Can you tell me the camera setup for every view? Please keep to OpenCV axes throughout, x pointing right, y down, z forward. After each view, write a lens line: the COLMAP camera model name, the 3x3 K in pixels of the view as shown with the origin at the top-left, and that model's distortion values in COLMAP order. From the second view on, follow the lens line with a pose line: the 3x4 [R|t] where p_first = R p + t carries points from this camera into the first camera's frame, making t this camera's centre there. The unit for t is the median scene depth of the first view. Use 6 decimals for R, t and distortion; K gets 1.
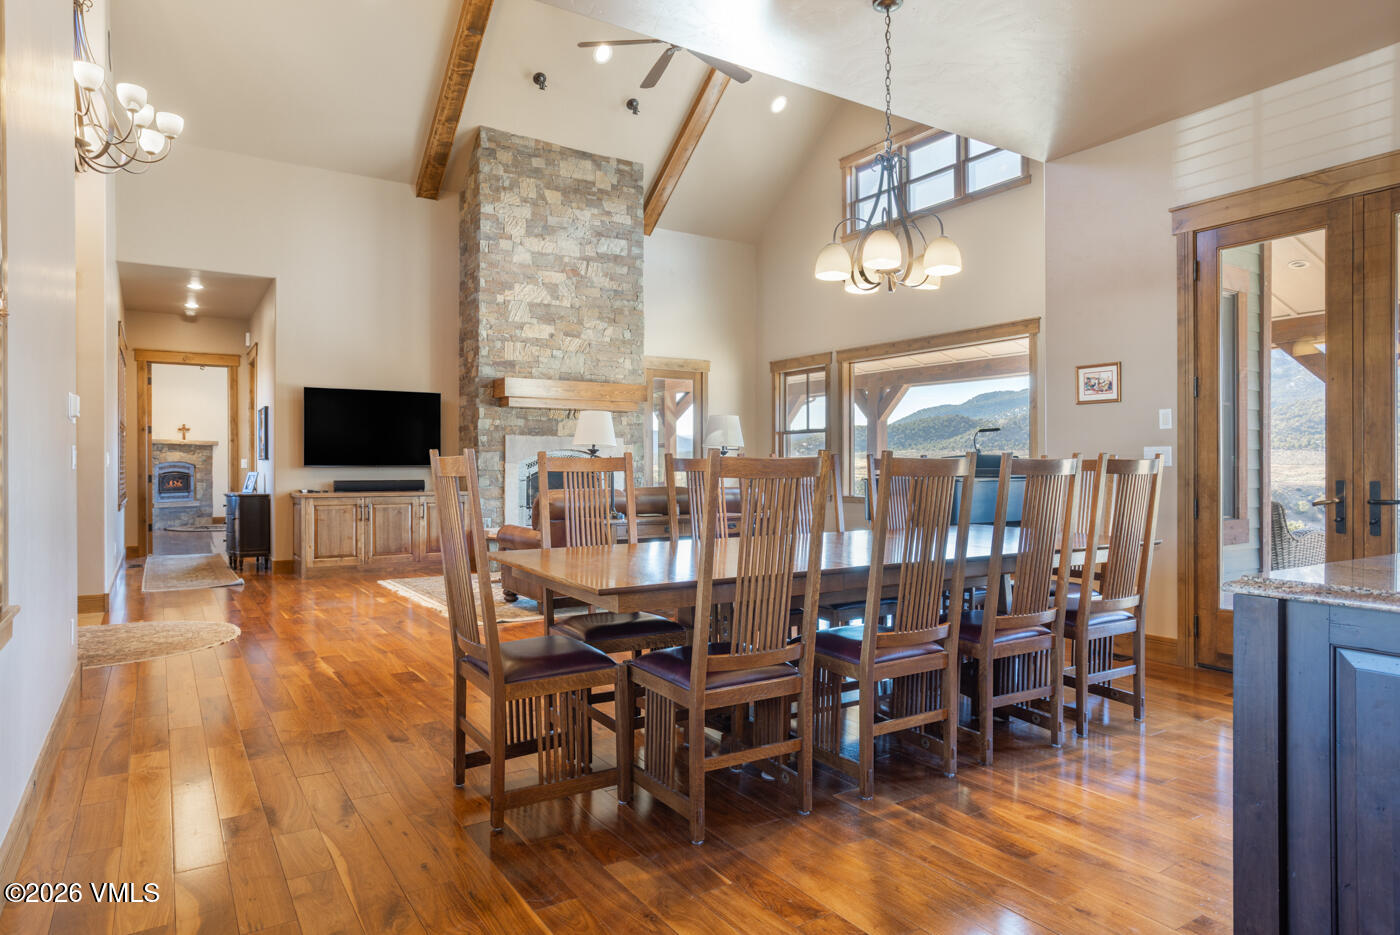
lens RADIAL K [[844.9, 0, 700.0], [0, 844.9, 467.5], [0, 0, 1]] dist [-0.028697, 0.002794]
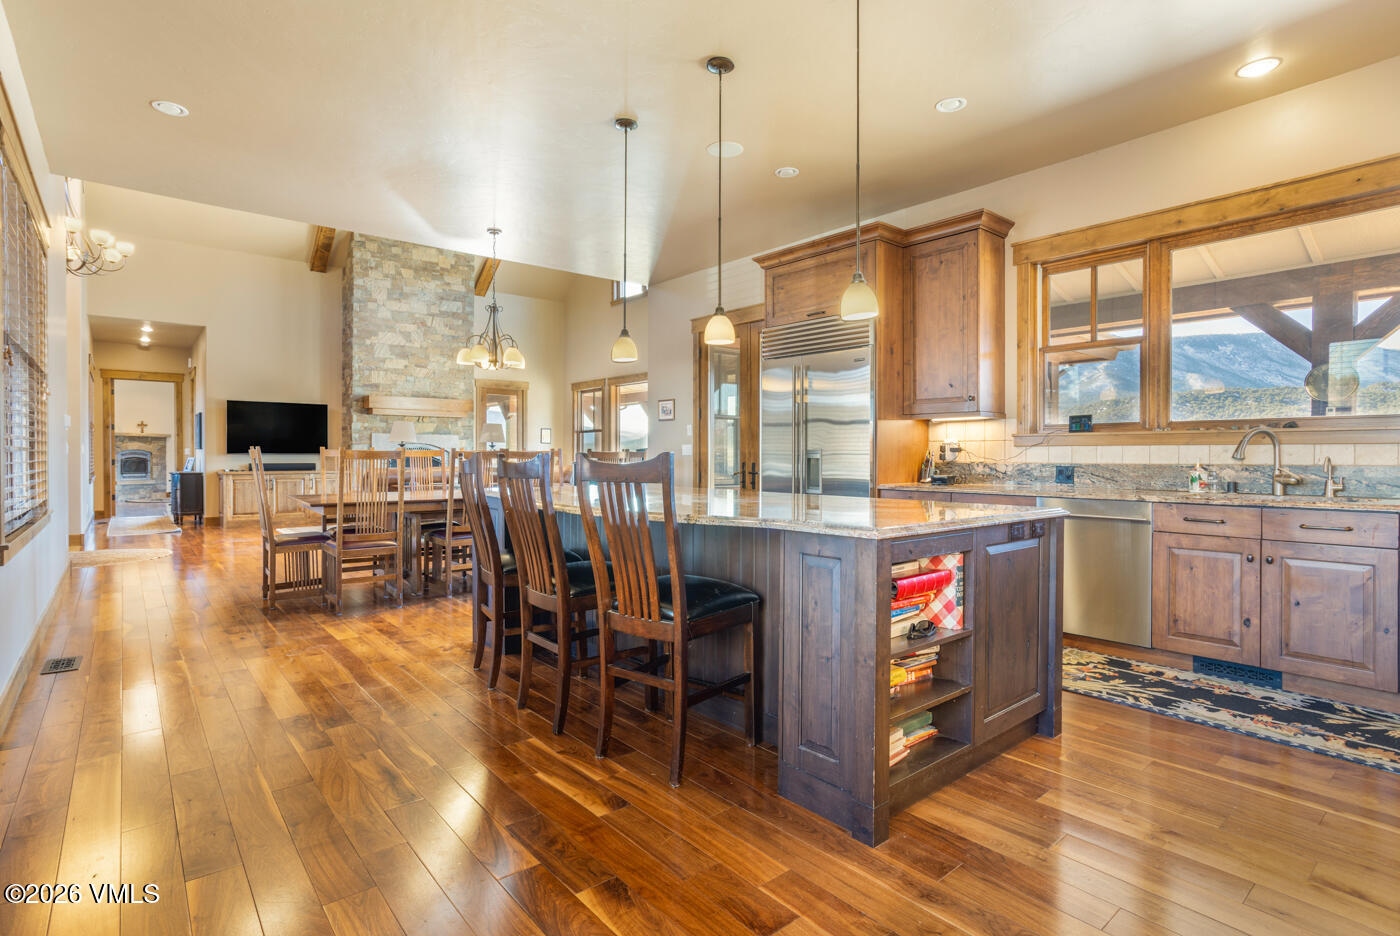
lens RADIAL K [[700.1, 0, 696.9], [0, 700.1, 459.3], [0, 0, 1]] dist [-0.041787, 0.023761]
pose [[0.992718, 0.002253, 0.120440, 0.189376], [-0.002854, 0.999984, 0.004819, 0.000112], [-0.120427, -0.005128, 0.992709, -0.285841]]
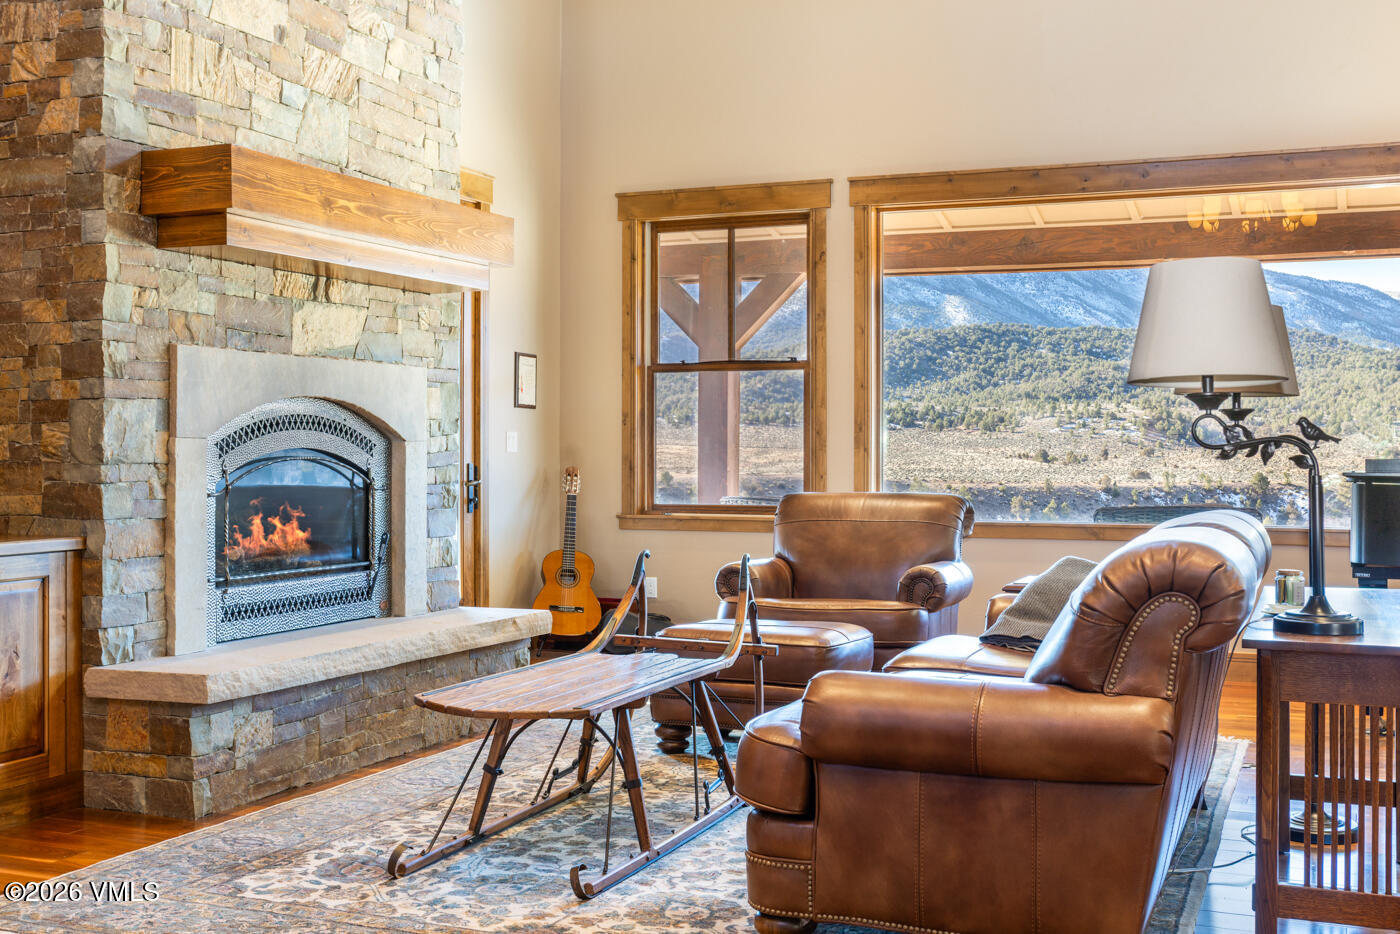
lens RADIAL K [[1561.5, 0, 700.1], [0, 1561.5, 457.8], [0, 0, 1]] dist [-0.014091, 0.027546]
pose [[0.829413, -0.001291, 0.558634, -0.375229], [-0.000946, 0.999993, 0.003714, -0.000673], [-0.558635, -0.003609, 0.829406, 0.435354]]
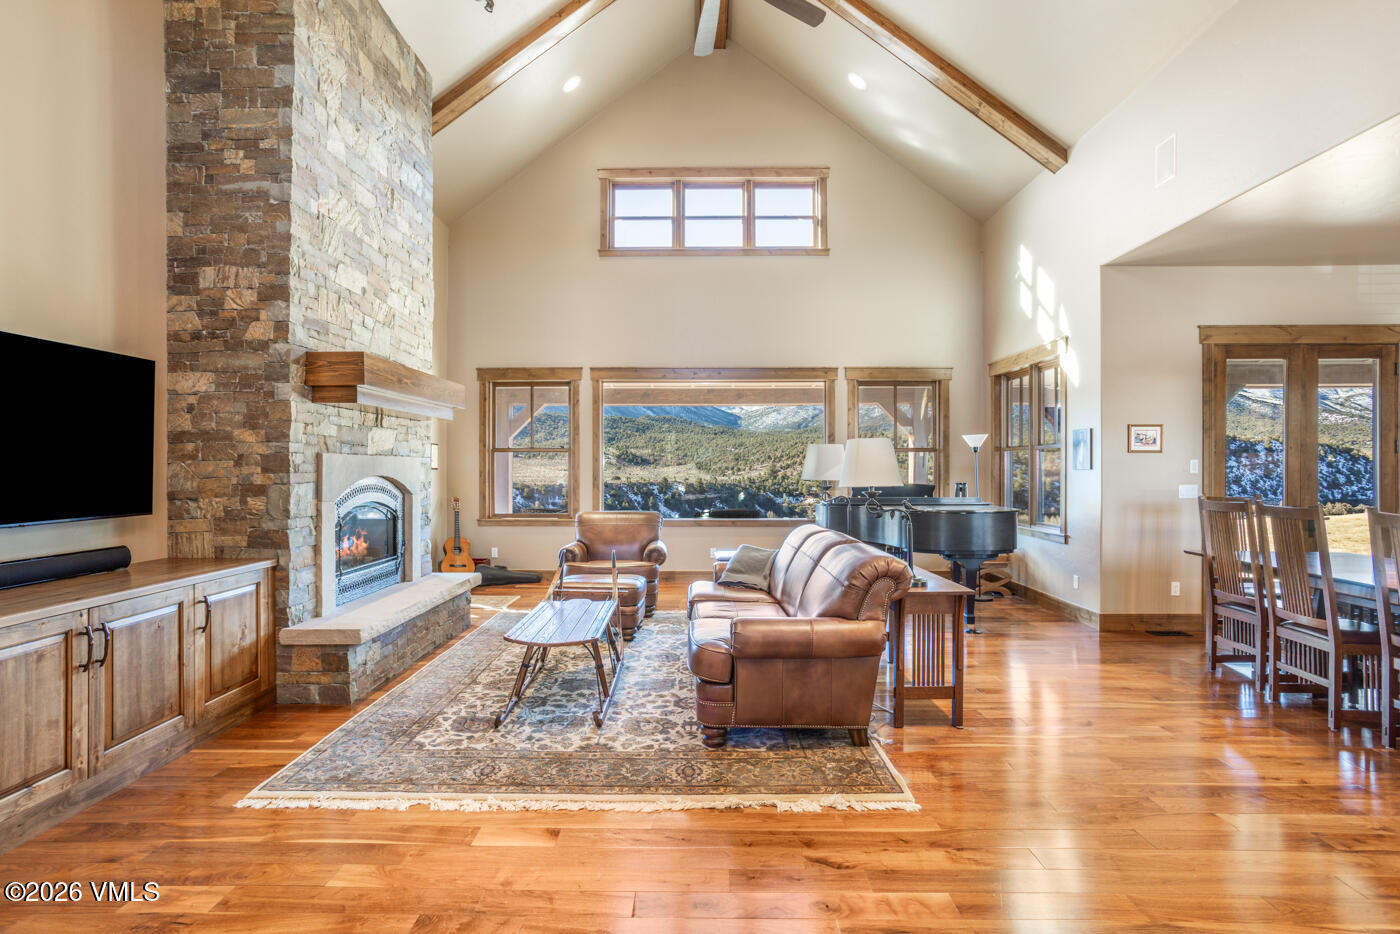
lens RADIAL K [[676.8, 0, 688.8], [0, 676.8, 470.3], [0, 0, 1]] dist [-0.036252, 0.022880]
pose [[0.558751, -0.003020, 0.829330, -0.454691], [0.000570, 0.999995, 0.003258, -0.027446], [-0.829335, -0.001347, 0.558750, 0.536350]]
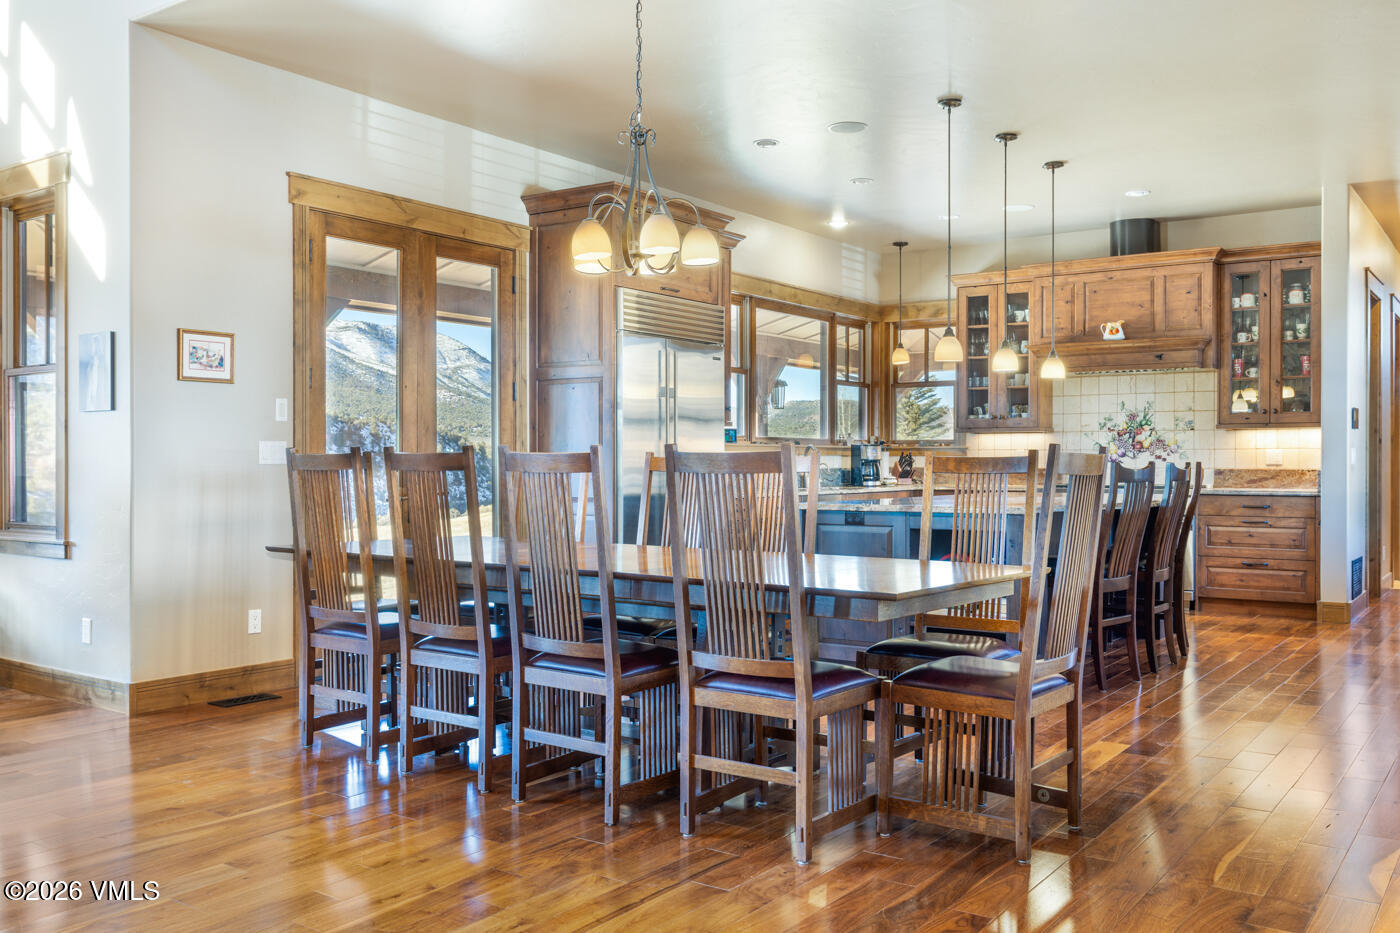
lens RADIAL K [[1207.3, 0, 694.3], [0, 1207.3, 461.0], [0, 0, 1]] dist [-0.003129, 0.003157]
pose [[-0.371997, 0.001246, 0.928233, -0.382516], [0.001359, 0.999999, -0.000797, -0.001591], [-0.928233, 0.000965, -0.371998, 0.530156]]
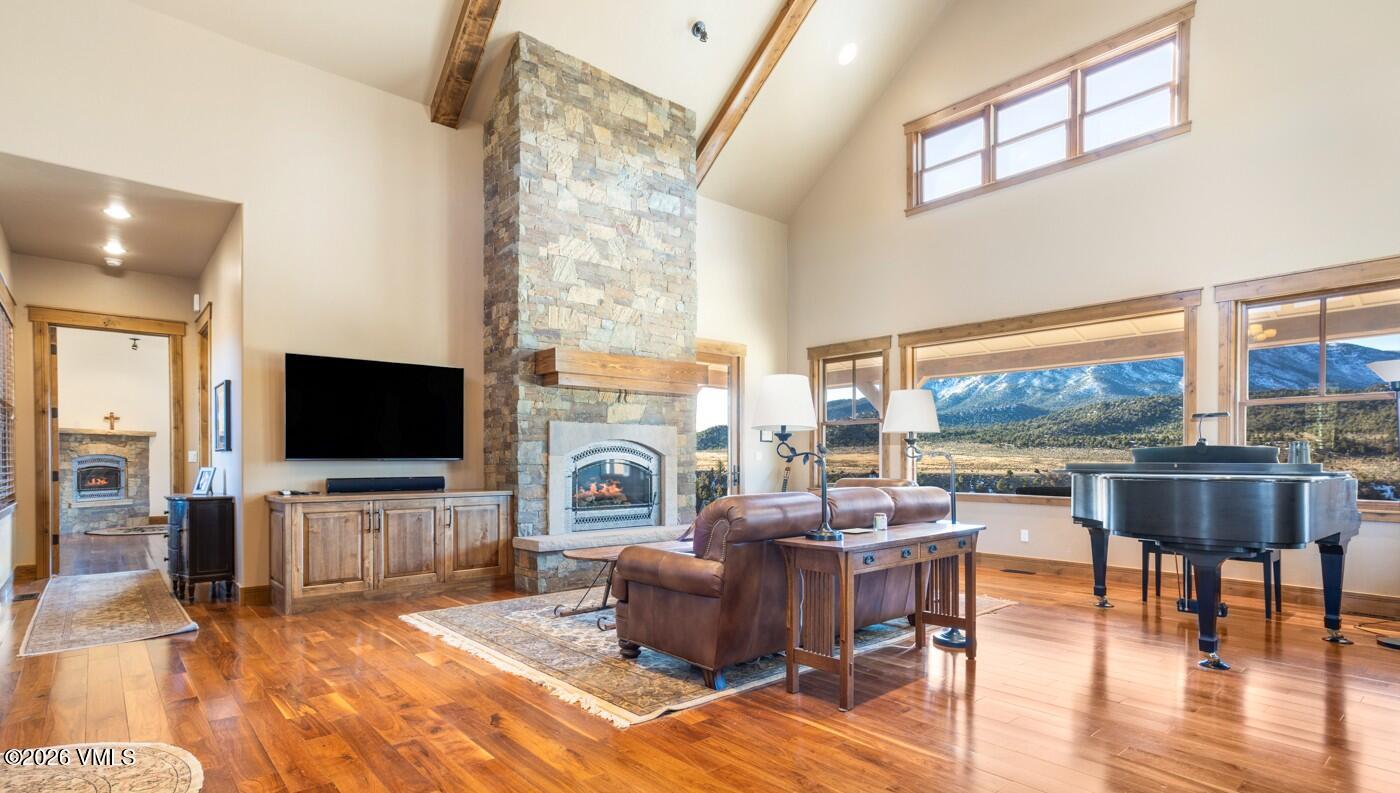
lens RADIAL K [[697.2, 0, 696.8], [0, 697.2, 462.6], [0, 0, 1]] dist [-0.024310, 0.029589]
pose [[0.990306, -0.001060, 0.138902, -0.179774], [0.000726, 0.999997, 0.002455, 0.000056], [-0.138904, -0.002331, 0.990303, 0.311762]]
